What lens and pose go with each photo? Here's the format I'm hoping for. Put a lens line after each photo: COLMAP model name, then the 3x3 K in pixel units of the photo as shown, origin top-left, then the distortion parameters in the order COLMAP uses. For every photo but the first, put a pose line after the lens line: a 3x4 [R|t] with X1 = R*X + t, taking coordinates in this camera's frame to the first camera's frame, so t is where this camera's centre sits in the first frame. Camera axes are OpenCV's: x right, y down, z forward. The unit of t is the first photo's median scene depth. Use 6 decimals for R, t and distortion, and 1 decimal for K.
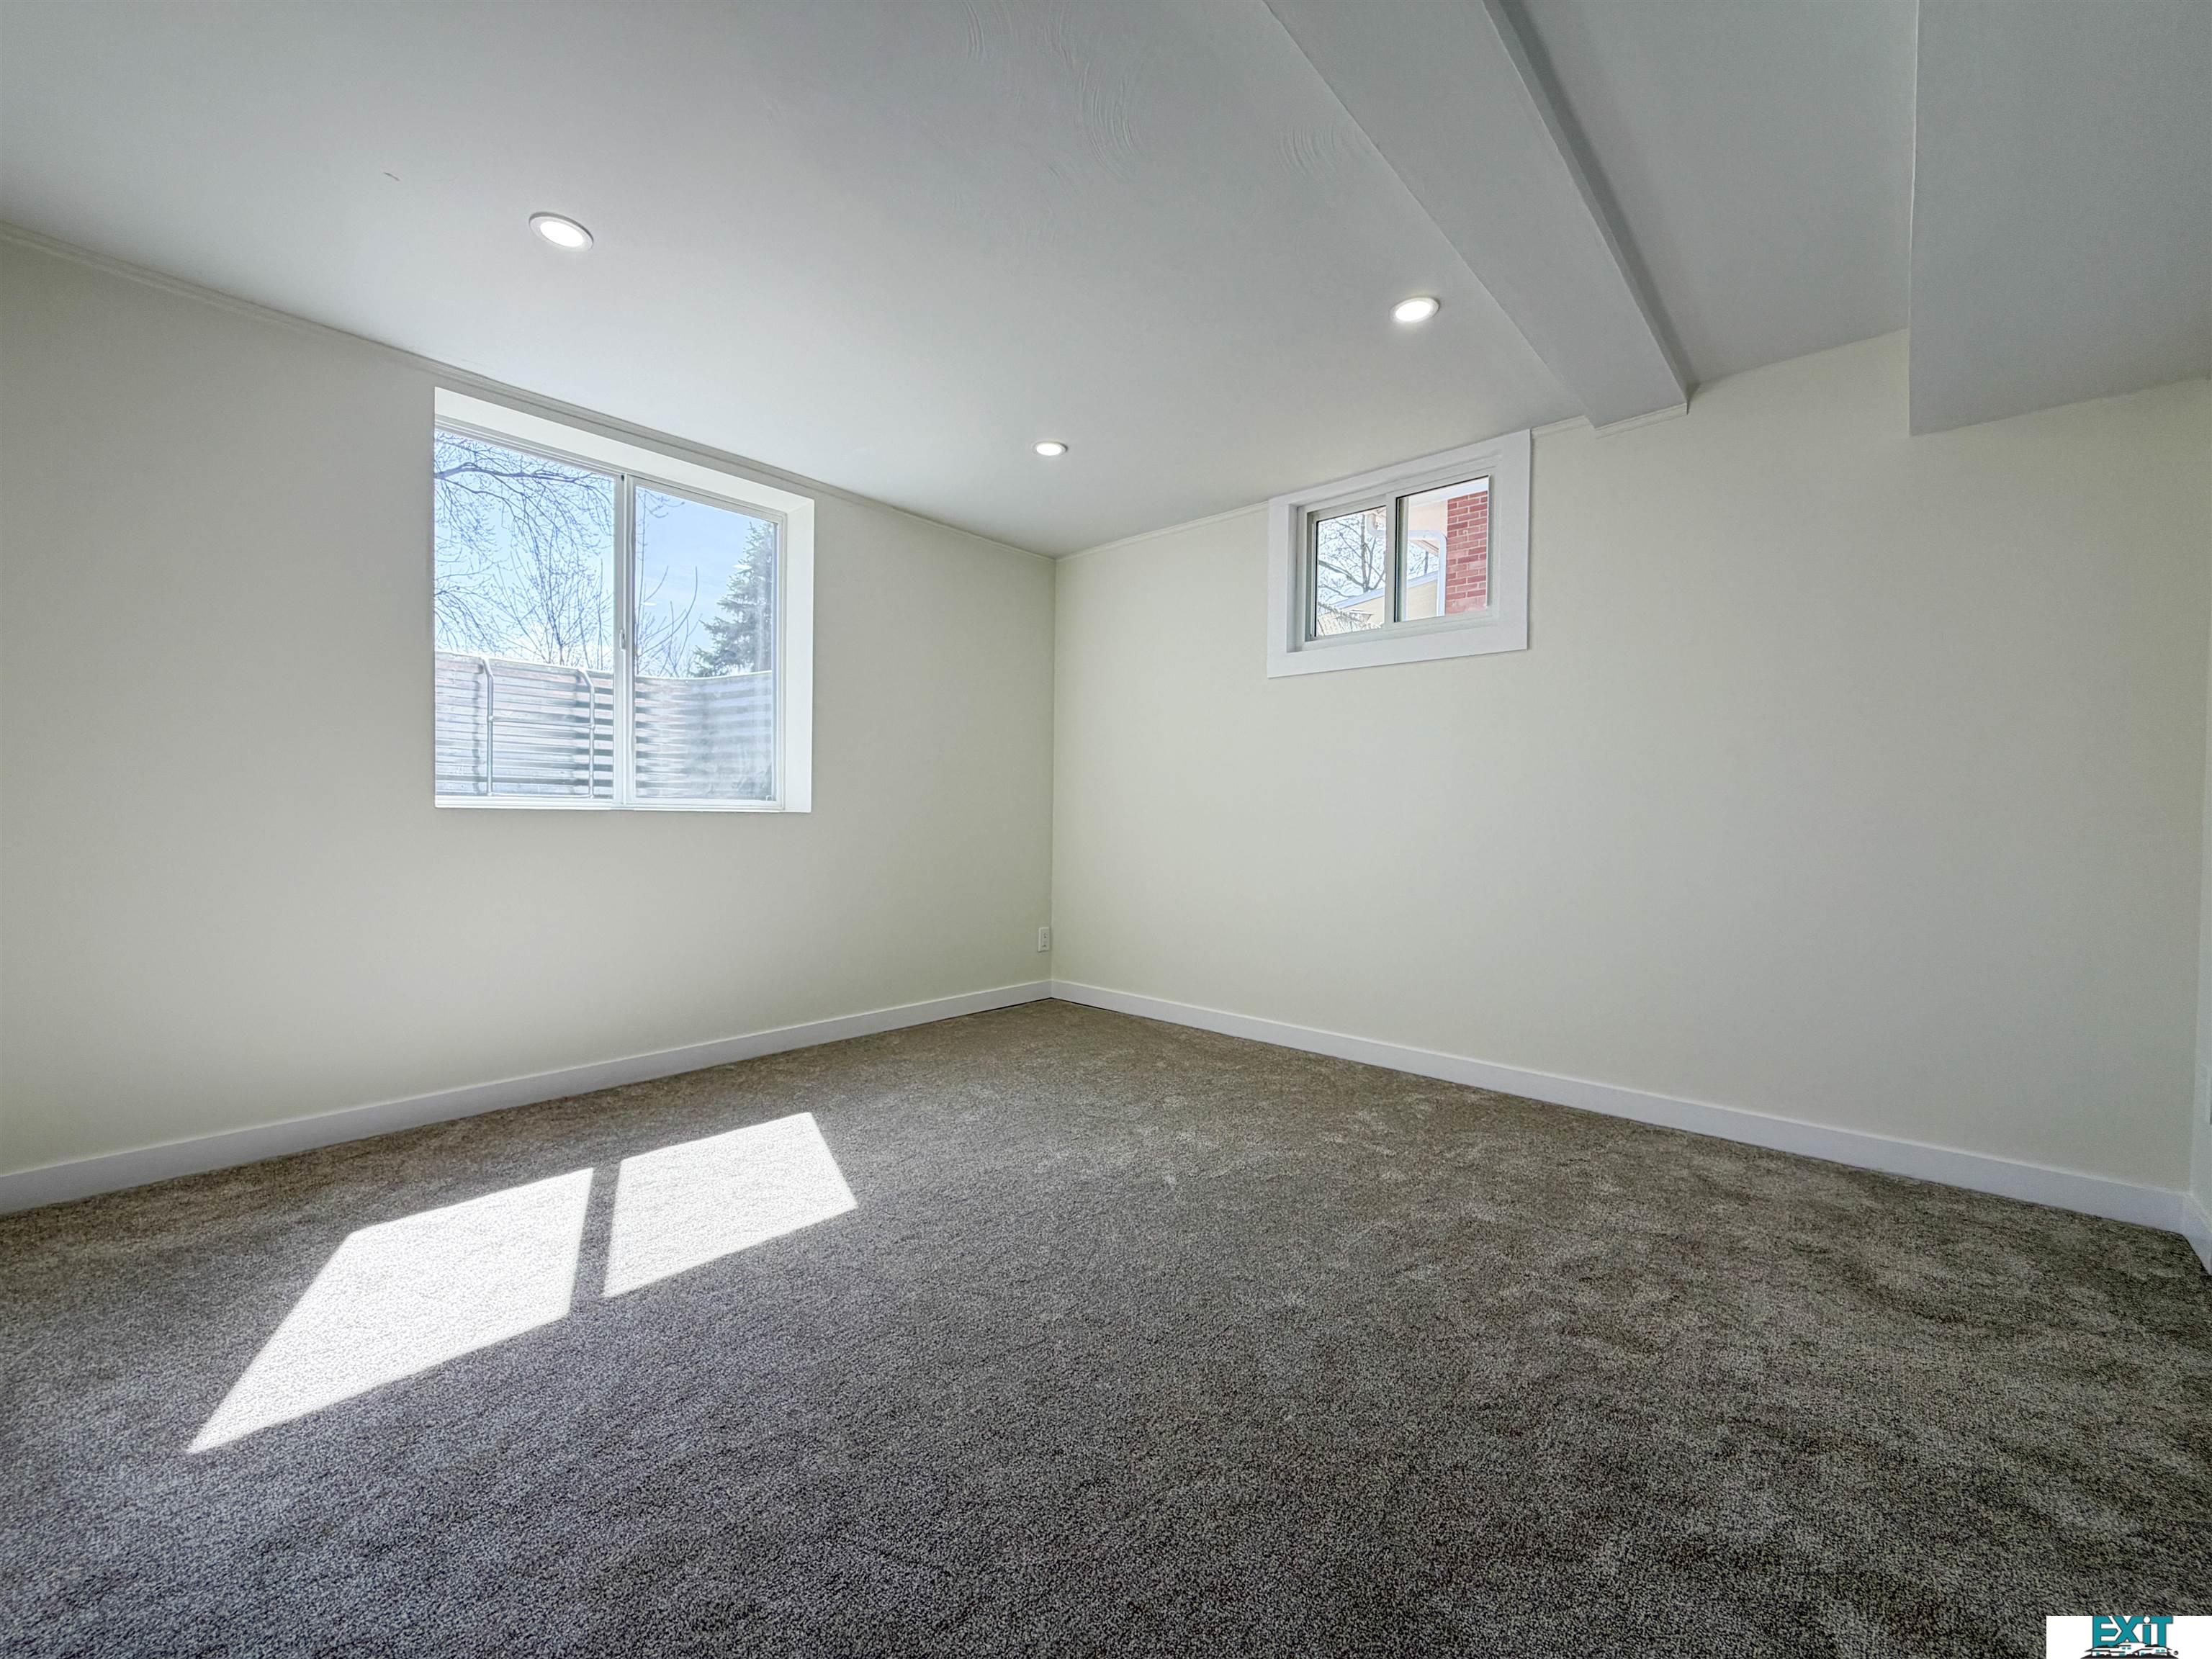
lens RADIAL K [[883.4, 0, 1101.0], [0, 883.4, 830.3], [0, 0, 1]] dist [0.001842, 0.000167]
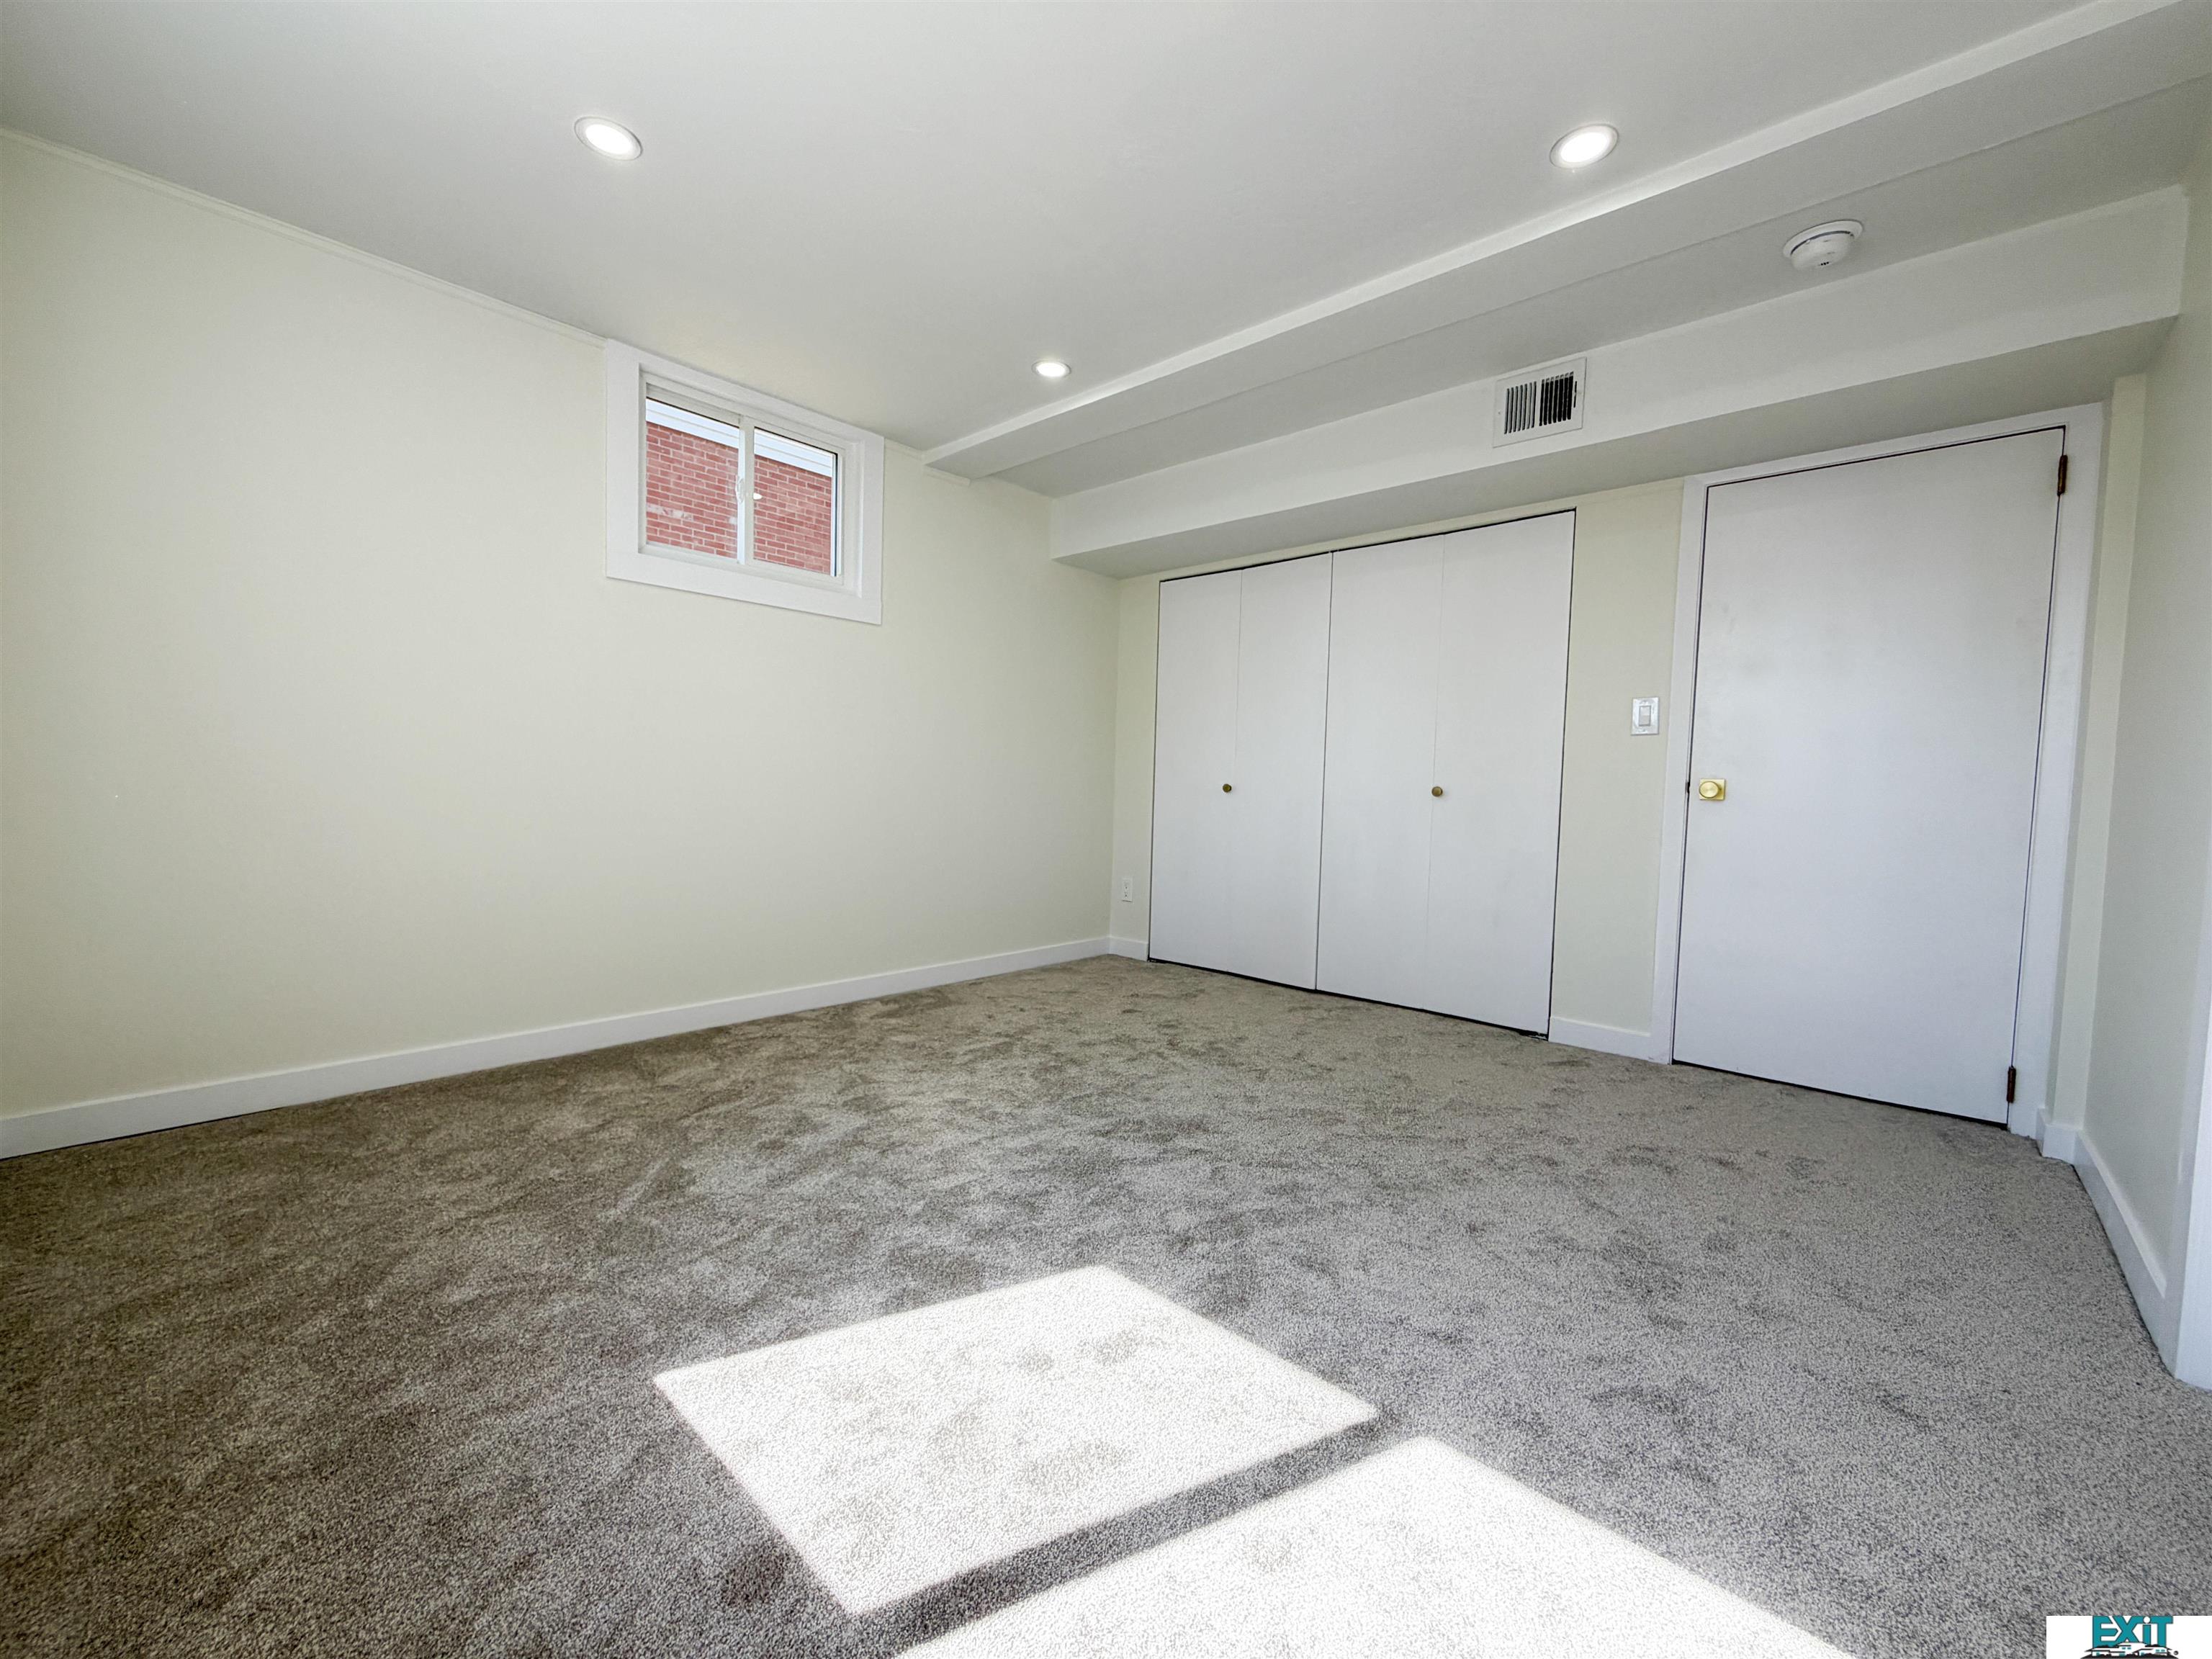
lens RADIAL K [[883.4, 0, 1101.0], [0, 883.4, 830.3], [0, 0, 1]] dist [0.001842, 0.000167]
pose [[-0.001968, -0.062957, 0.998014, -0.995200], [-0.006923, 0.997993, 0.062942, -0.008072], [-0.999974, -0.006785, -0.002399, 0.969376]]
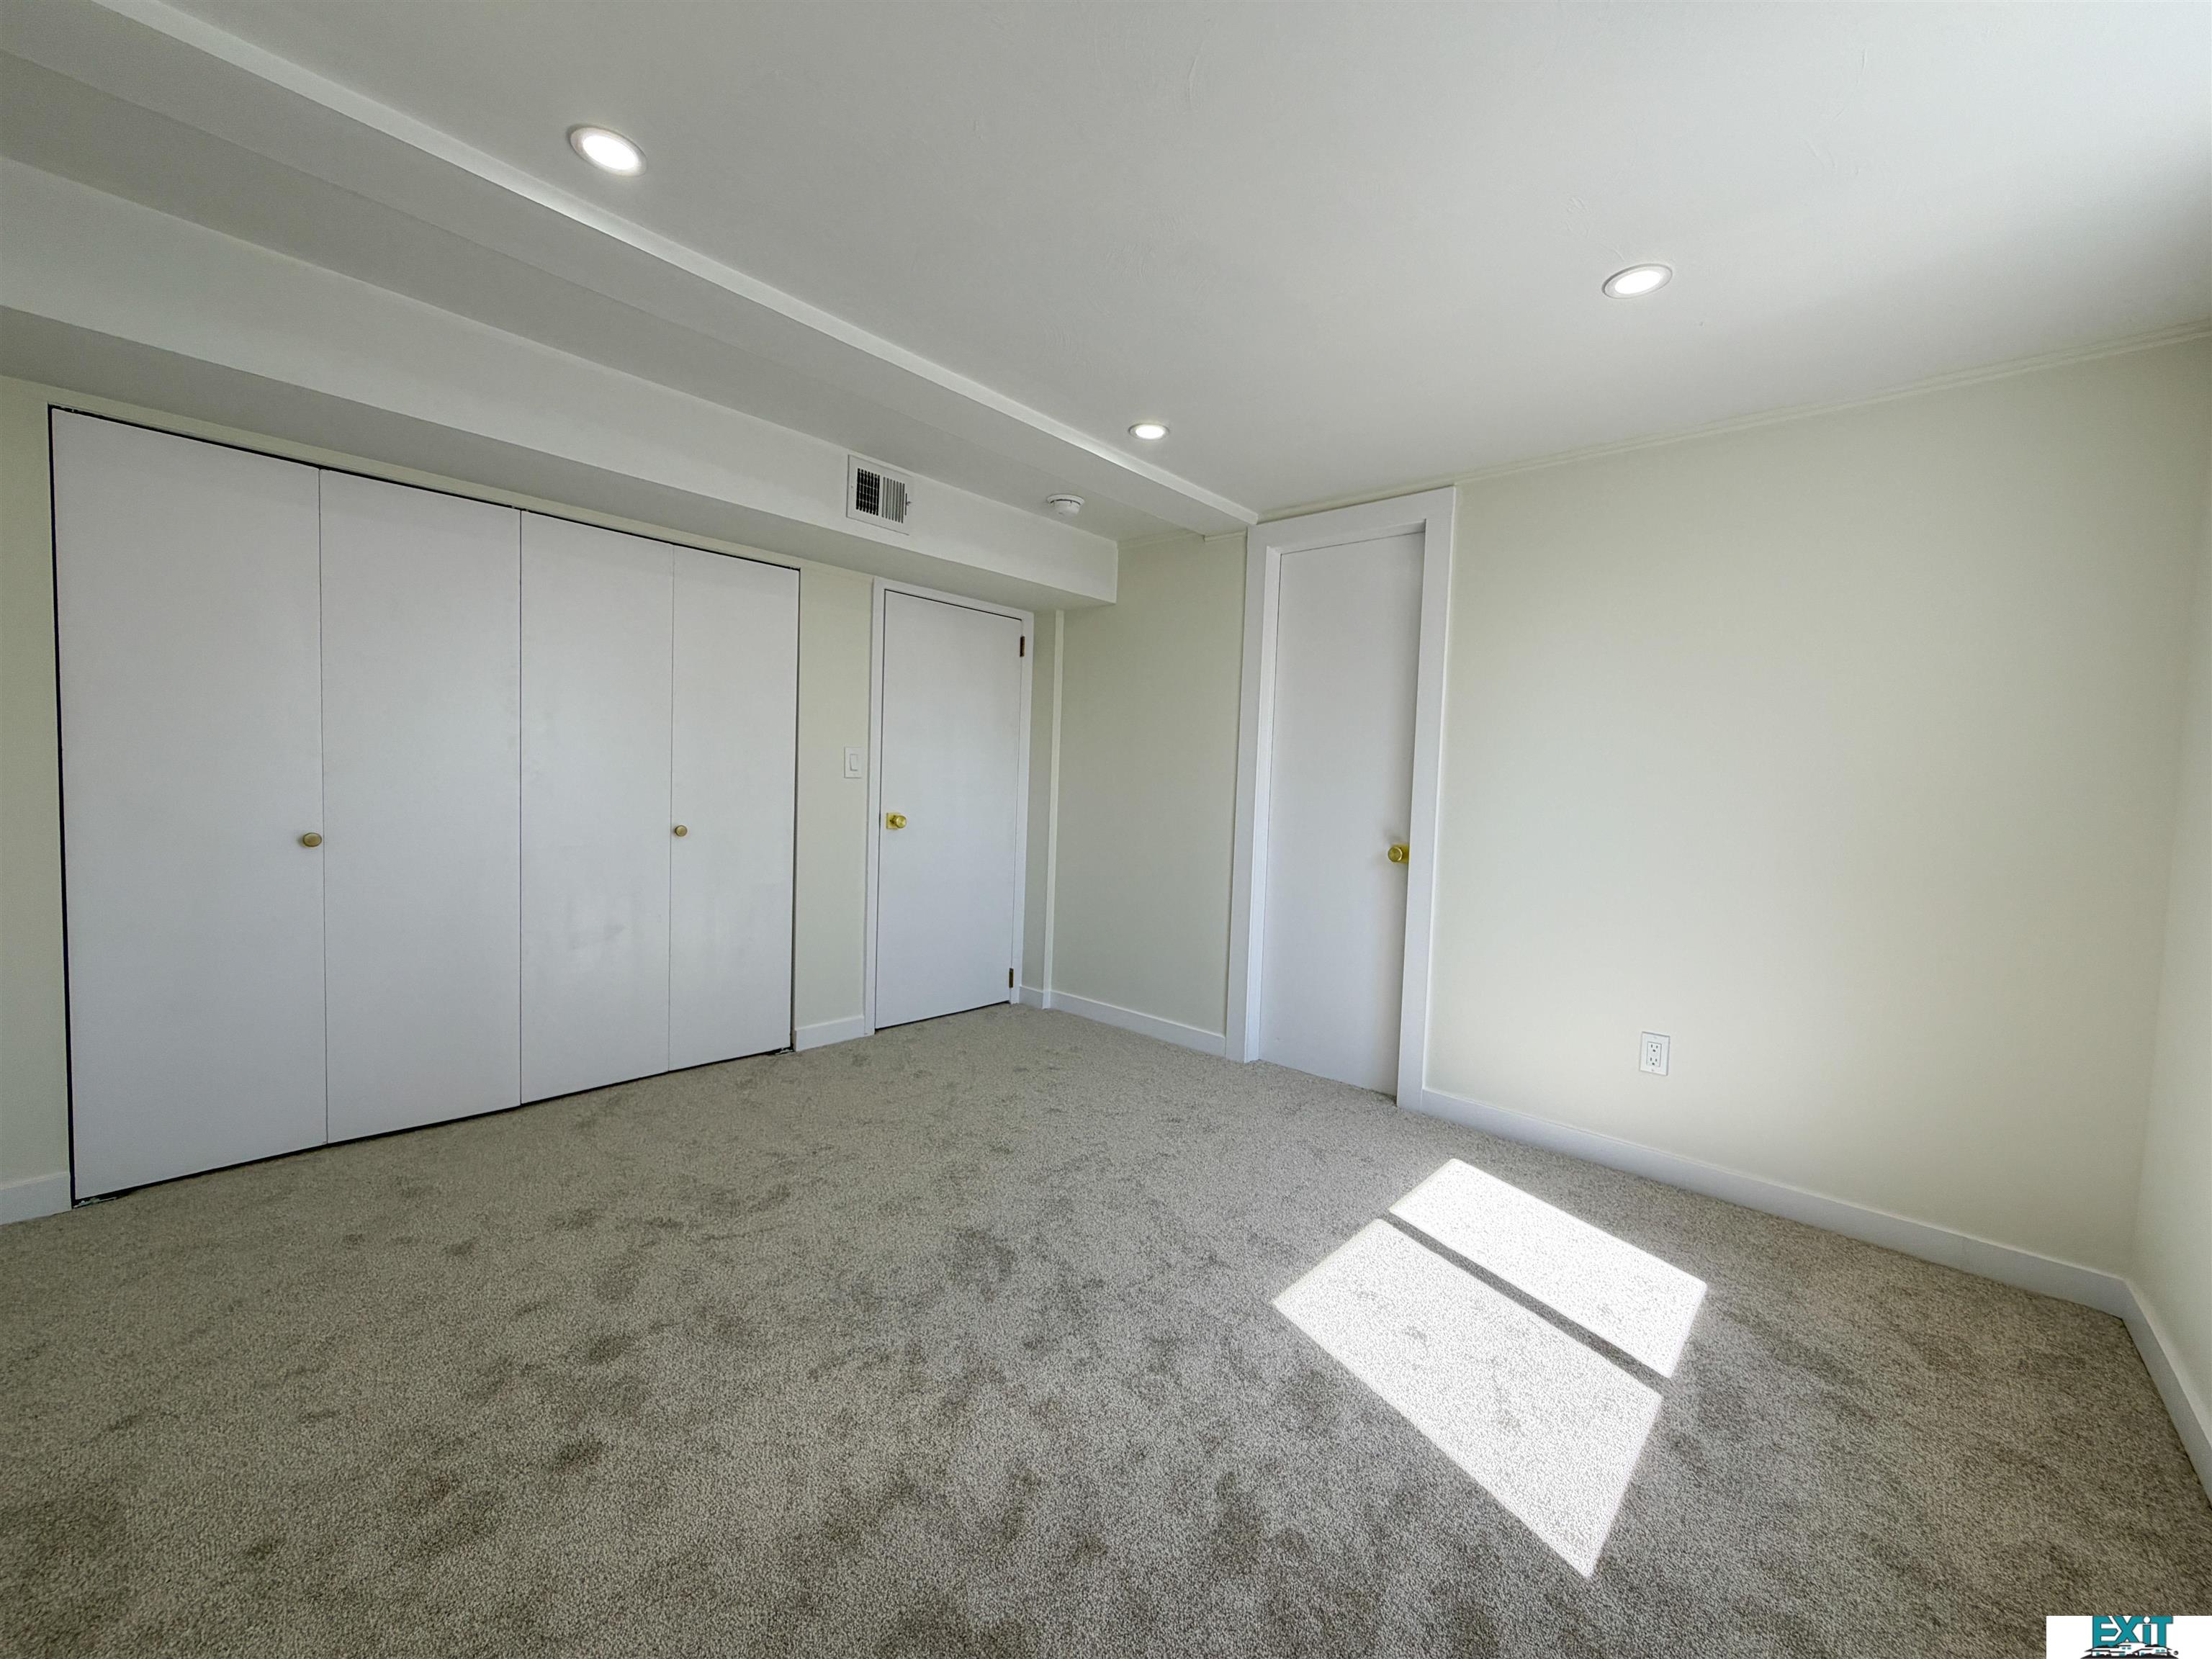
lens RADIAL K [[883.4, 0, 1101.0], [0, 883.4, 830.3], [0, 0, 1]] dist [0.001842, 0.000167]
pose [[-0.998735, -0.049125, -0.010720, -0.057132], [-0.049790, 0.995967, 0.074632, -0.126609], [0.007010, 0.075072, -0.997154, 1.826102]]
